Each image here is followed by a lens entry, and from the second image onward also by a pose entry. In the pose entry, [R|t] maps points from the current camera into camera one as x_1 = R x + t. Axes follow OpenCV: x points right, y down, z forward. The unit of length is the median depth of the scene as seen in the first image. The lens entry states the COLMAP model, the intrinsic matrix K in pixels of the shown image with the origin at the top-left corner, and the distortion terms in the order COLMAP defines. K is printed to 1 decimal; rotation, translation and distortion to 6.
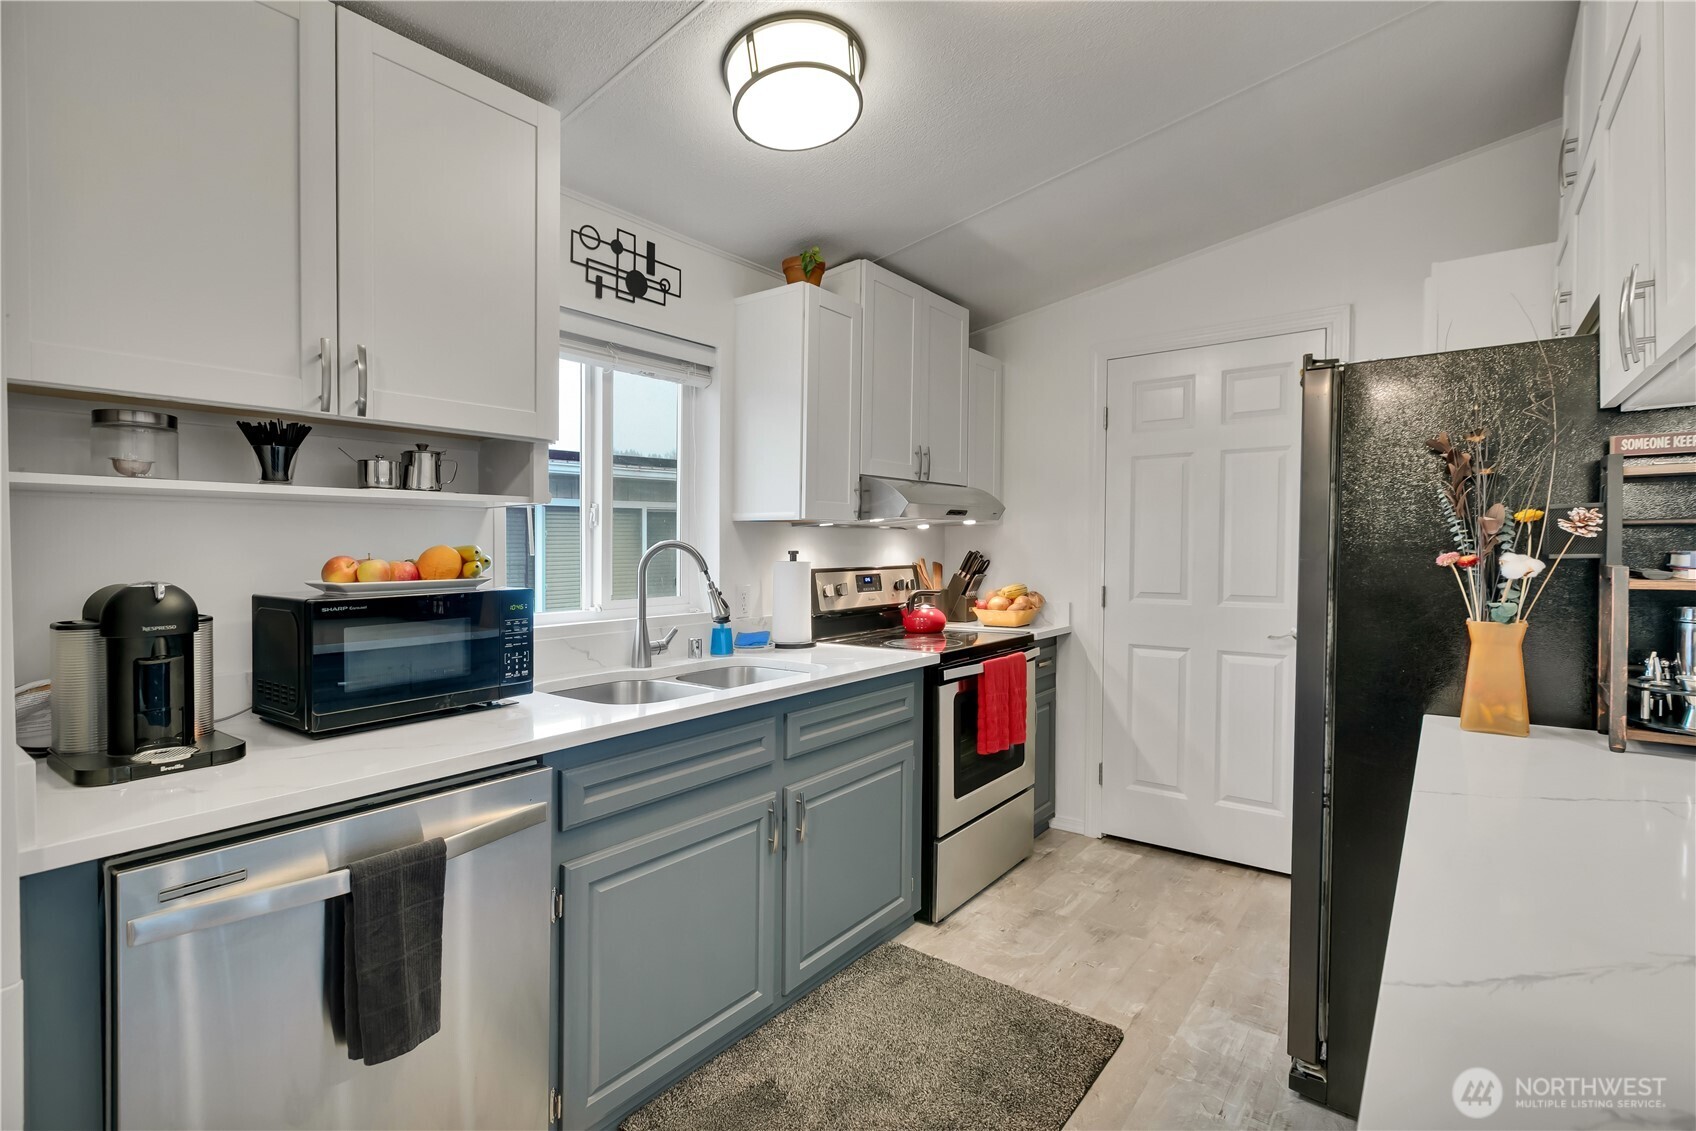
lens RADIAL K [[775.2, 0, 896.6], [0, 775.2, 564.6], [0, 0, 1]] dist [-0.002861, -0.000090]
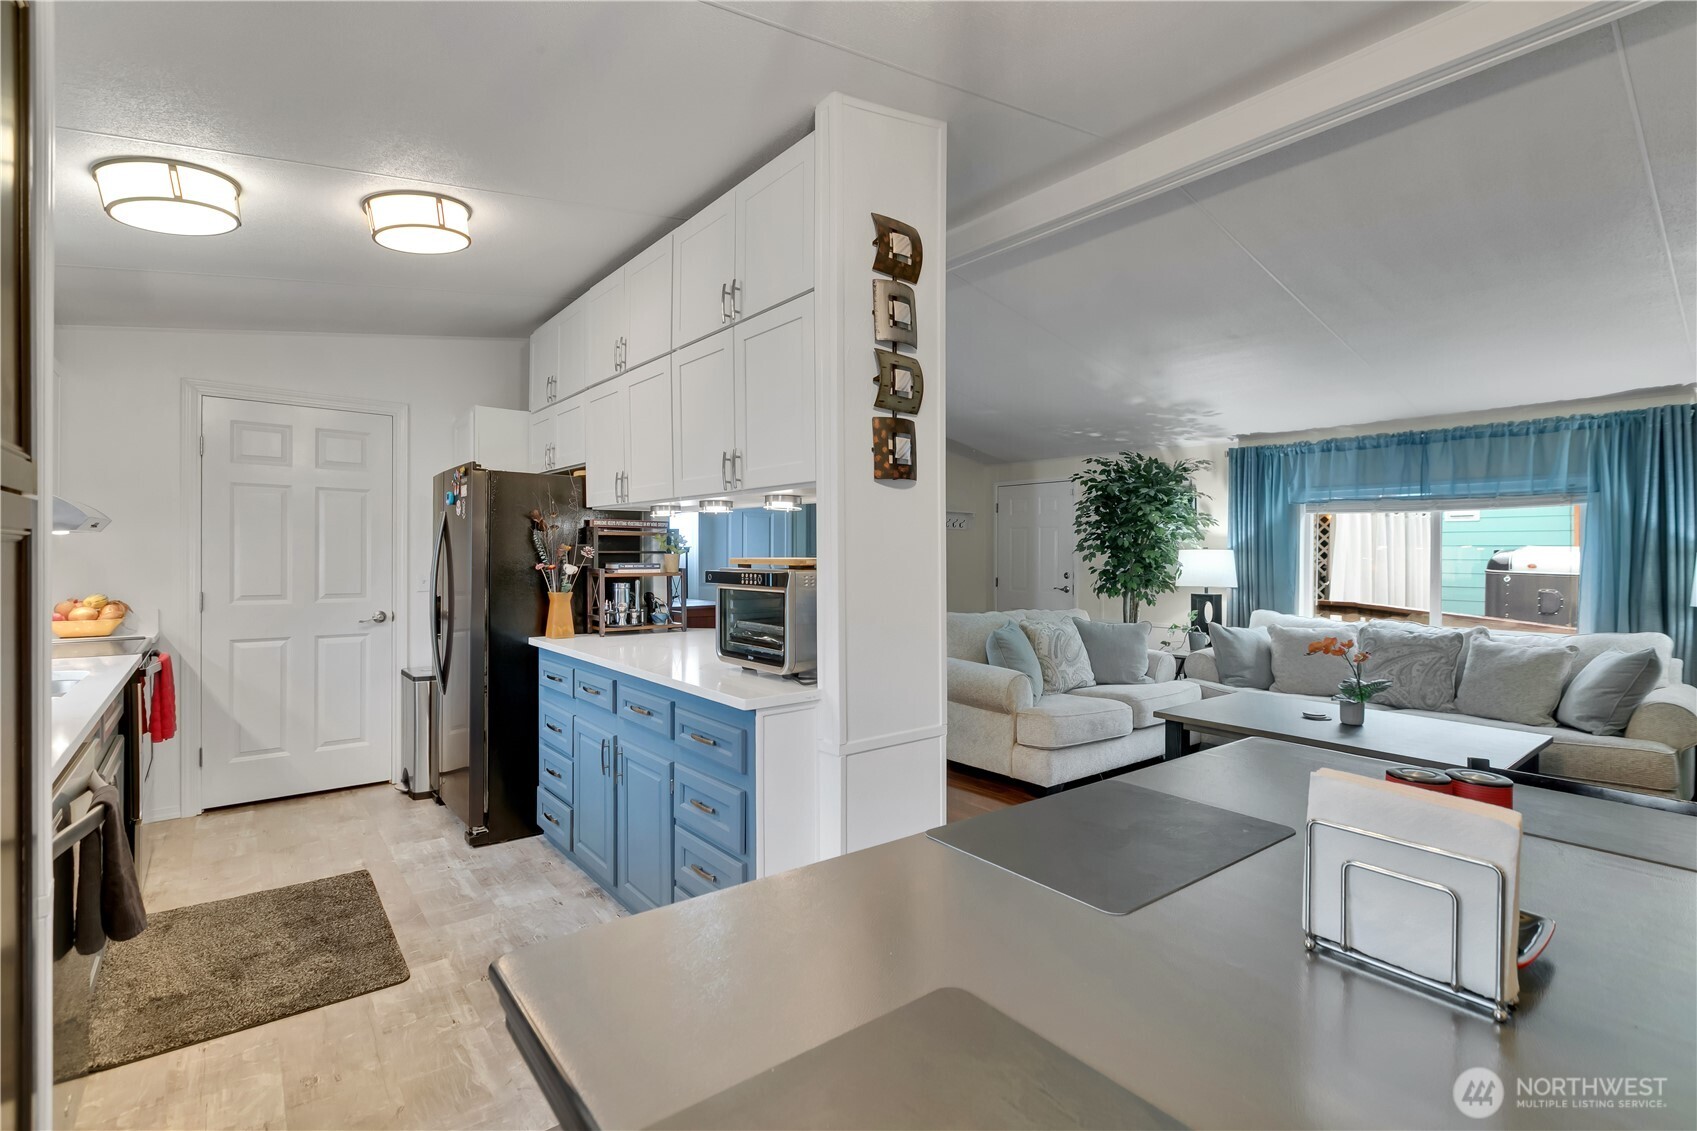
lens RADIAL K [[775.7, 0, 864.0], [0, 775.7, 564.8], [0, 0, 1]] dist [-0.002861, -0.000090]
pose [[0.228911, -0.005299, 0.973433, -0.862968], [0.014142, 0.999898, 0.002117, -0.002274], [-0.973345, 0.013282, 0.228963, -0.298267]]
